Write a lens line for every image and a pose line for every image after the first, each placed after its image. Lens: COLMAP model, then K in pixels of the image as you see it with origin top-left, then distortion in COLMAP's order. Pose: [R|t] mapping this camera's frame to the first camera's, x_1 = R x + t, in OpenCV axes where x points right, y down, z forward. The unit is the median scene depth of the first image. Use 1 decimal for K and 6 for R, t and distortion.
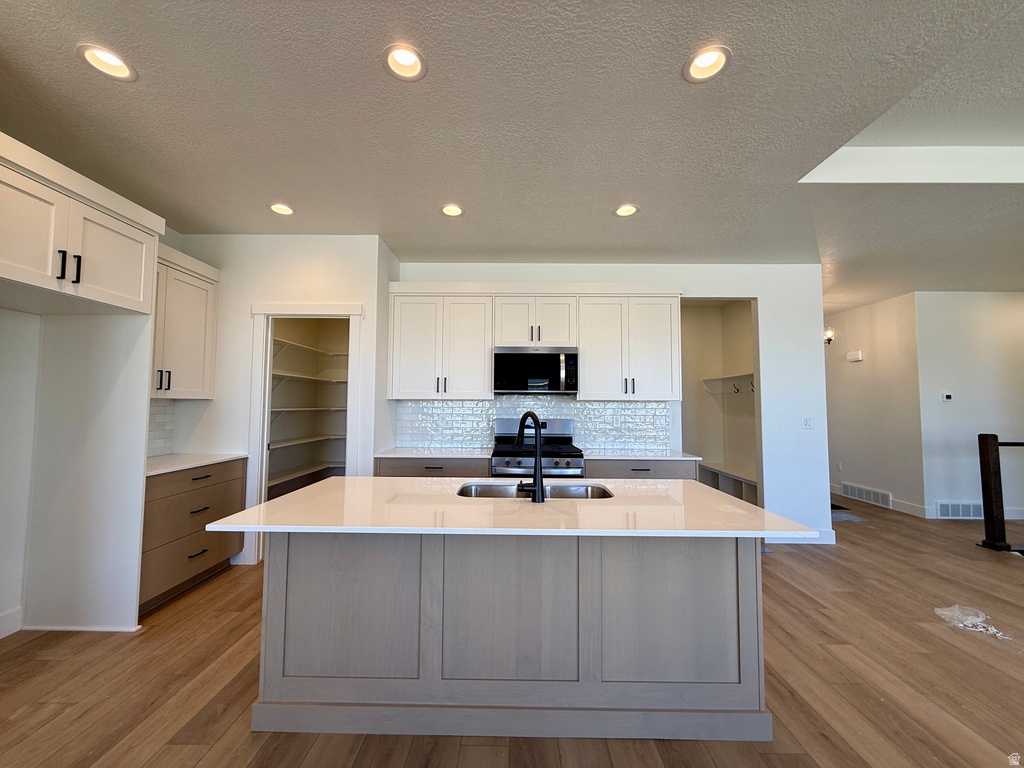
lens RADIAL K [[410.0, 0, 512.6], [0, 410.0, 381.8], [0, 0, 1]] dist [0.001438, 0.000282]
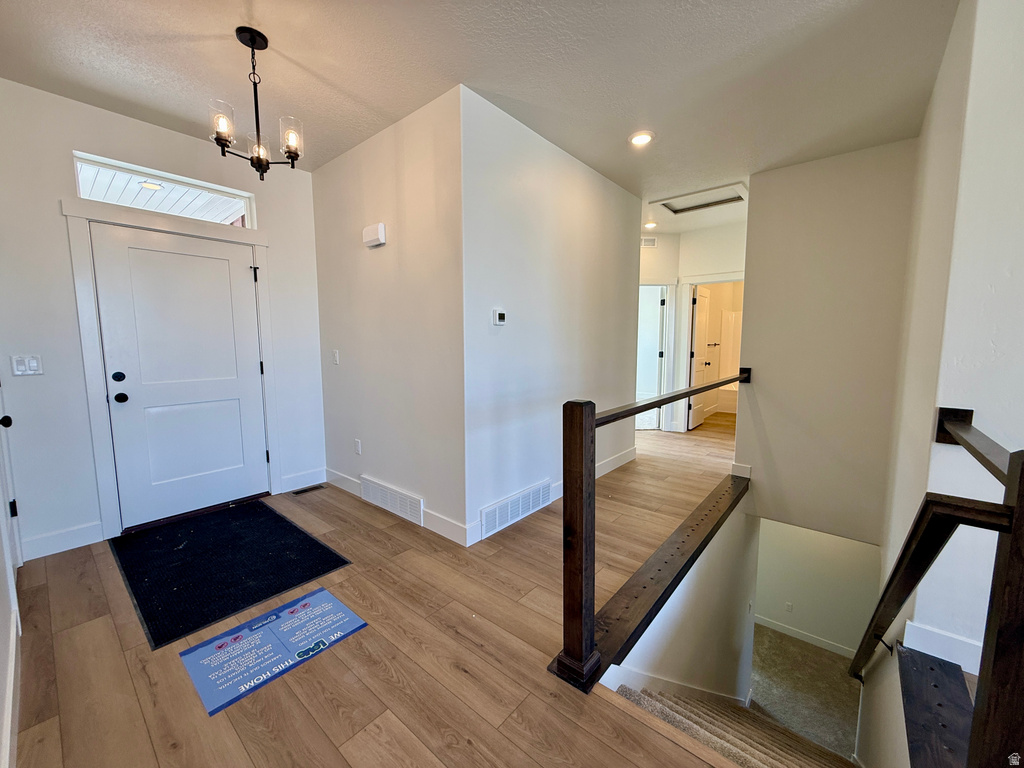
lens RADIAL K [[410.0, 0, 511.9], [0, 410.0, 384.5], [0, 0, 1]] dist [0.001438, 0.000282]
pose [[0.640773, -0.085599, 0.762944, 0.641676], [-0.036495, 0.989245, 0.141640, 0.047453], [-0.766863, -0.118603, 0.630757, 0.630198]]
